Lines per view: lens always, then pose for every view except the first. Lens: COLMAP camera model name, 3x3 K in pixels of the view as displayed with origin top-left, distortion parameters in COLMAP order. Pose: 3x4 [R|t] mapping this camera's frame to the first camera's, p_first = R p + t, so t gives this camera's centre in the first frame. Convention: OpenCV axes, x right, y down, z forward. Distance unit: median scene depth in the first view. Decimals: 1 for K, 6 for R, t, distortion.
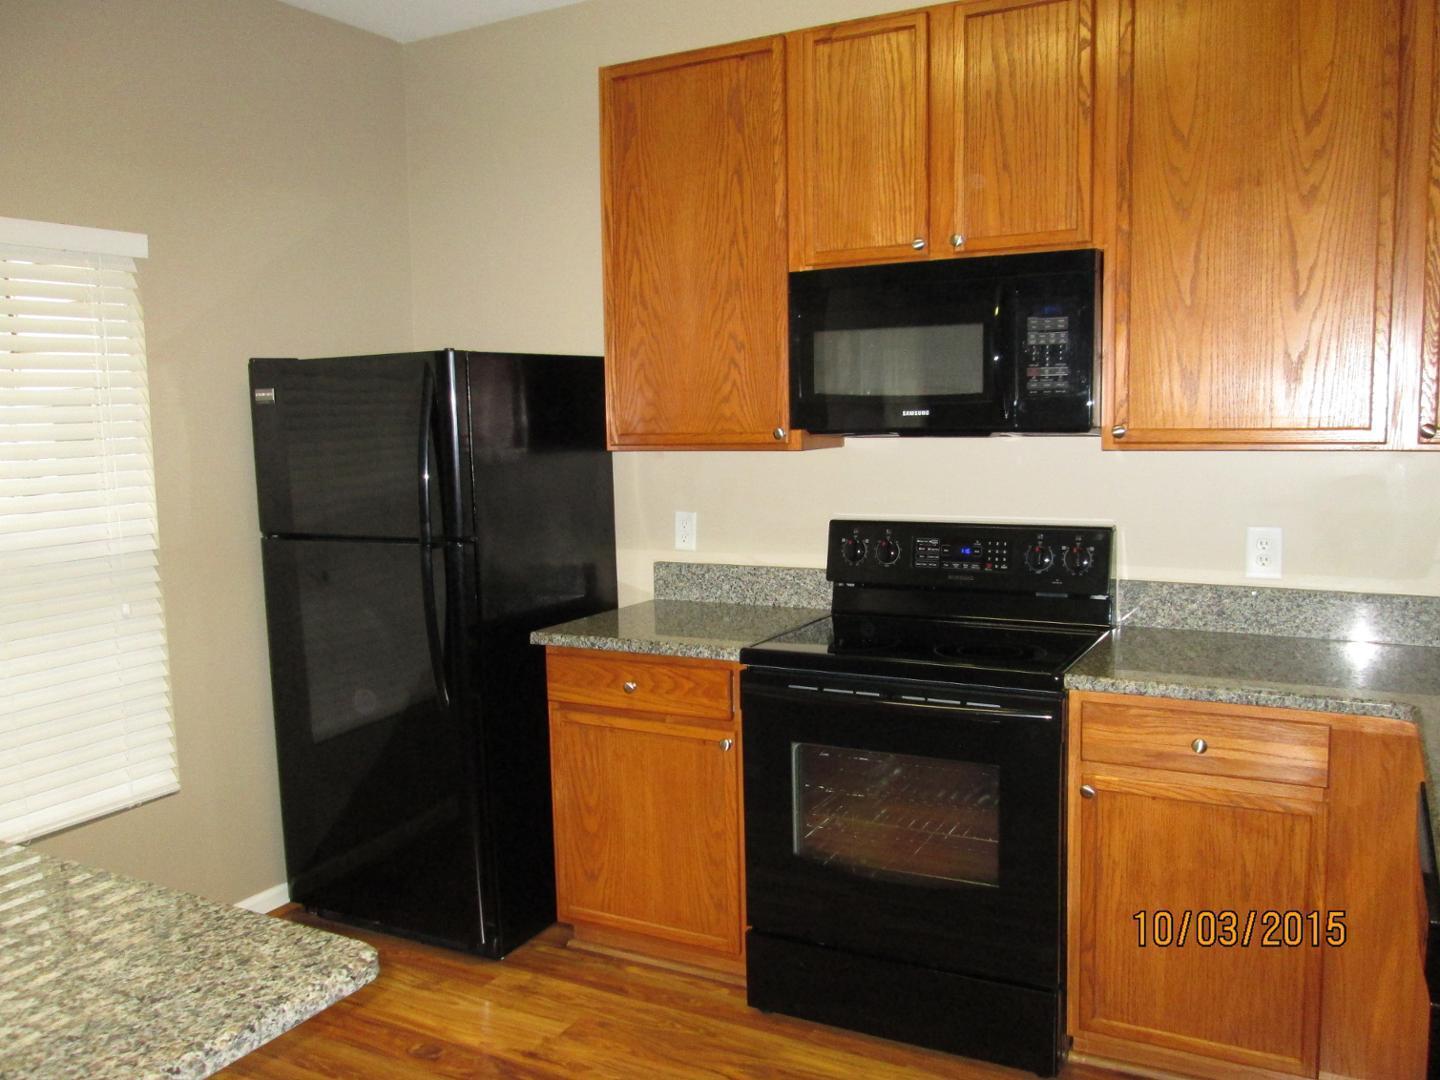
lens RADIAL K [[1166.4, 0, 724.8], [0, 1166.4, 523.6], [0, 0, 1]] dist [-0.055507, 0.014362]
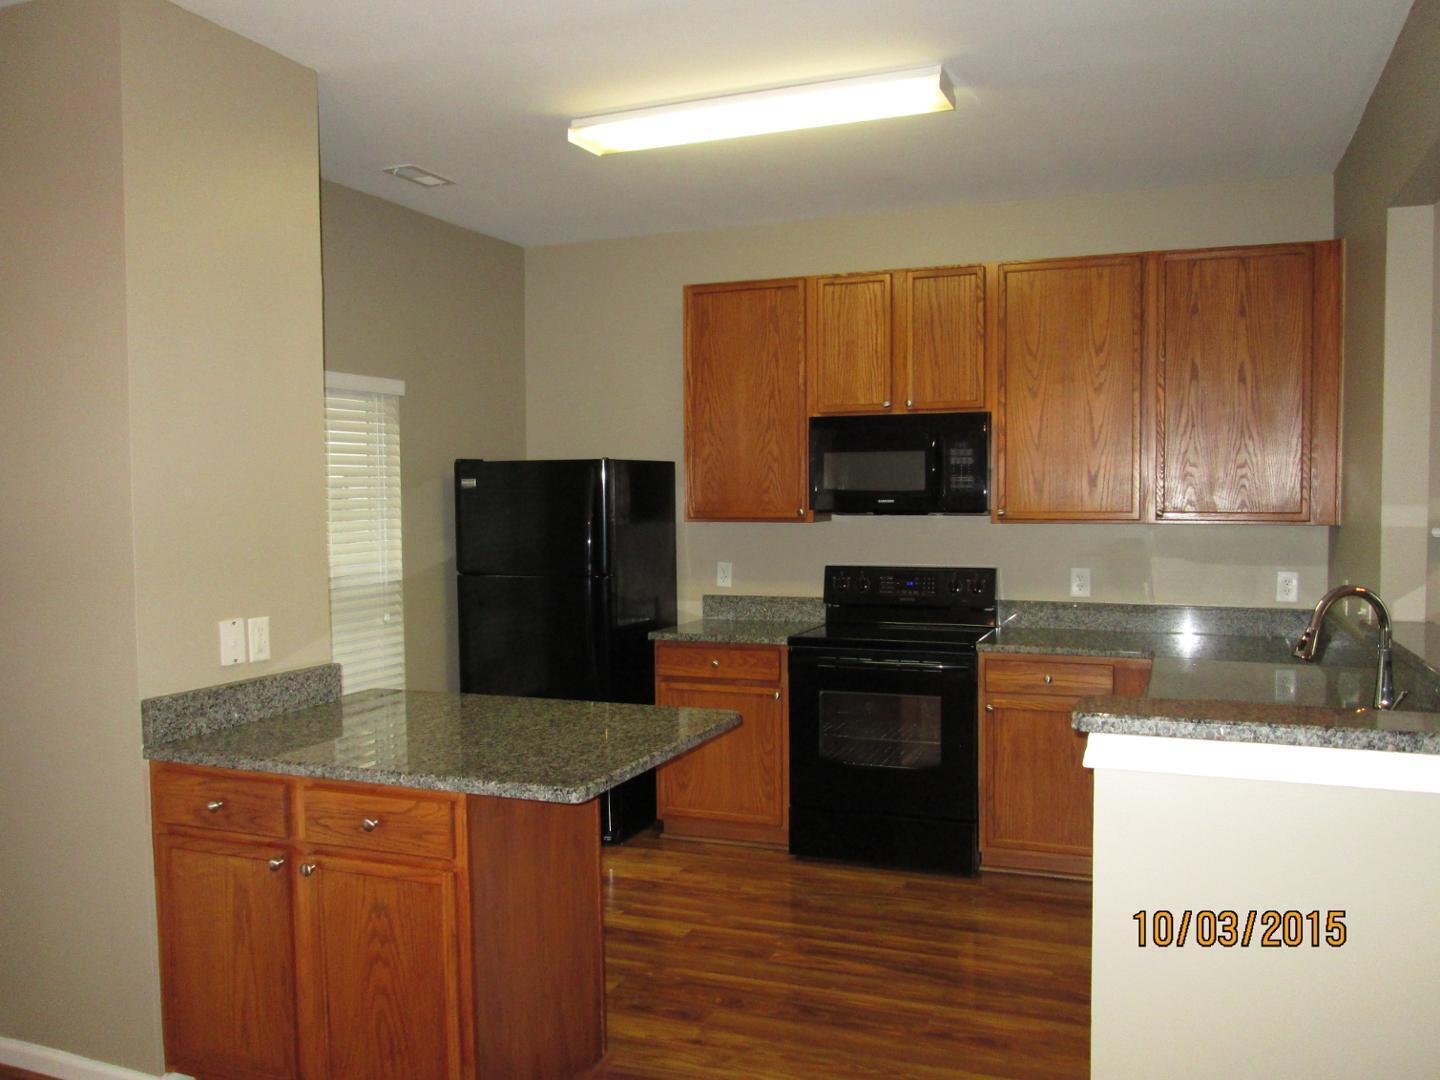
lens RADIAL K [[1184.9, 0, 702.7], [0, 1184.9, 507.0], [0, 0, 1]] dist [-0.083934, 0.001262]
pose [[0.993535, 0.013912, 0.112669, -0.297415], [-0.004051, 0.996175, -0.087282, 0.066875], [-0.113452, 0.086261, 0.989792, -0.692749]]
